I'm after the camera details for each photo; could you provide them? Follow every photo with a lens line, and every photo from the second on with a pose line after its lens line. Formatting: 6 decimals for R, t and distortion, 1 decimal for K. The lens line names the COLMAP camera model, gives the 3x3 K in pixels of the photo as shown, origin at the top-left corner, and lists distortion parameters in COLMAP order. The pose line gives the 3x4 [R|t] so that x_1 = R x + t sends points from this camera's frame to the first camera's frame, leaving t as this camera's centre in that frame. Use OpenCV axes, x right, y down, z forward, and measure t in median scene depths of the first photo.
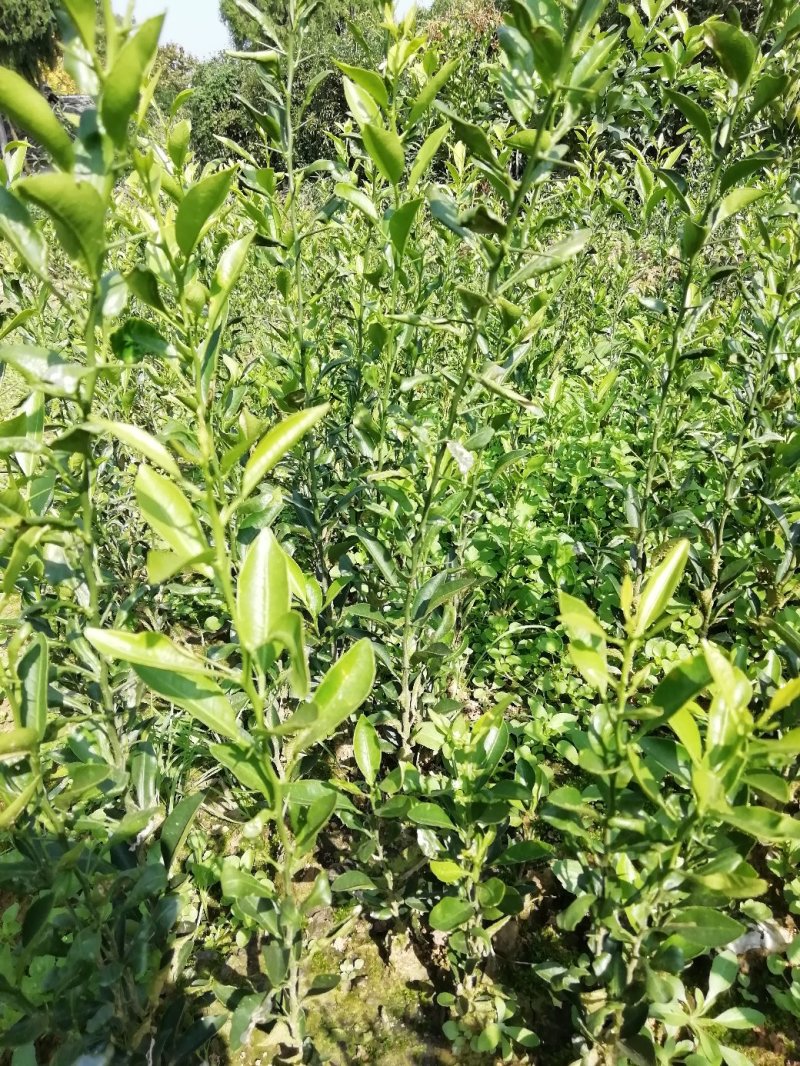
lens RADIAL K [[776.3, 0, 400.0], [0, 776.3, 533.0], [0, 0, 1]] dist [0.010239, -0.005180]
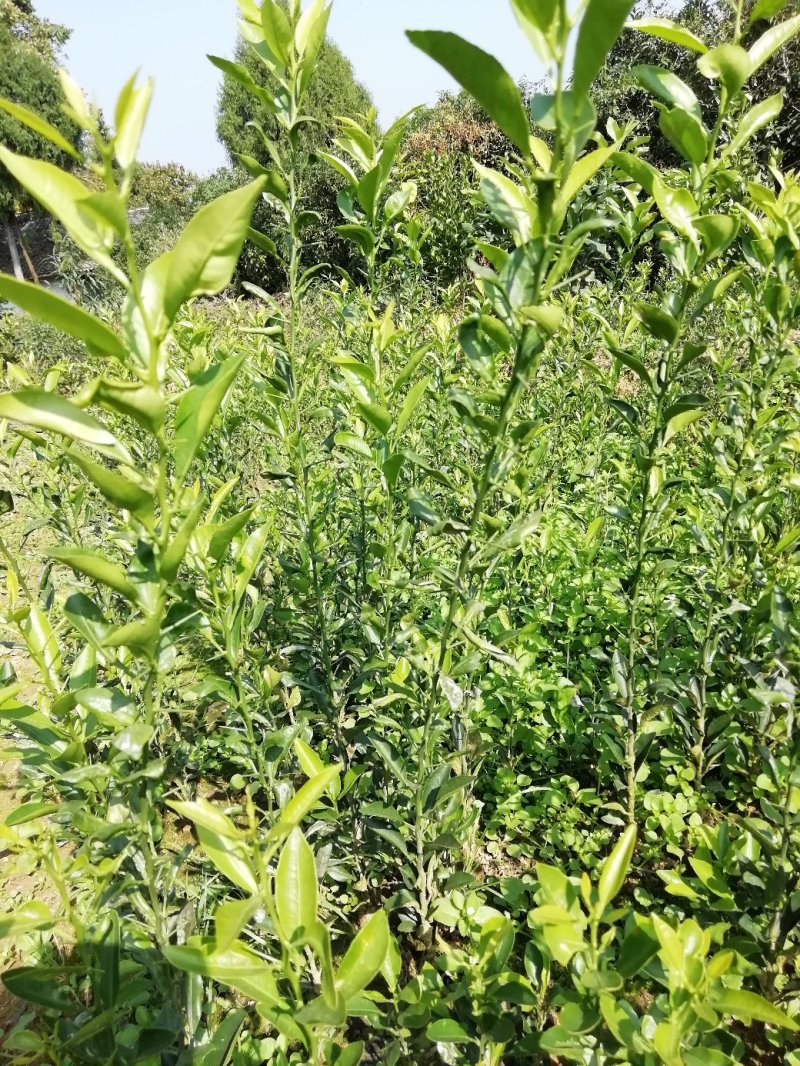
lens RADIAL K [[776.3, 0, 400.0], [0, 776.3, 533.0], [0, 0, 1]] dist [0.010239, -0.005180]
pose [[0.998401, -0.055534, -0.010594, 0.011921], [0.054220, 0.993628, -0.098809, -0.126255], [0.016014, 0.098076, 0.995050, -0.102865]]
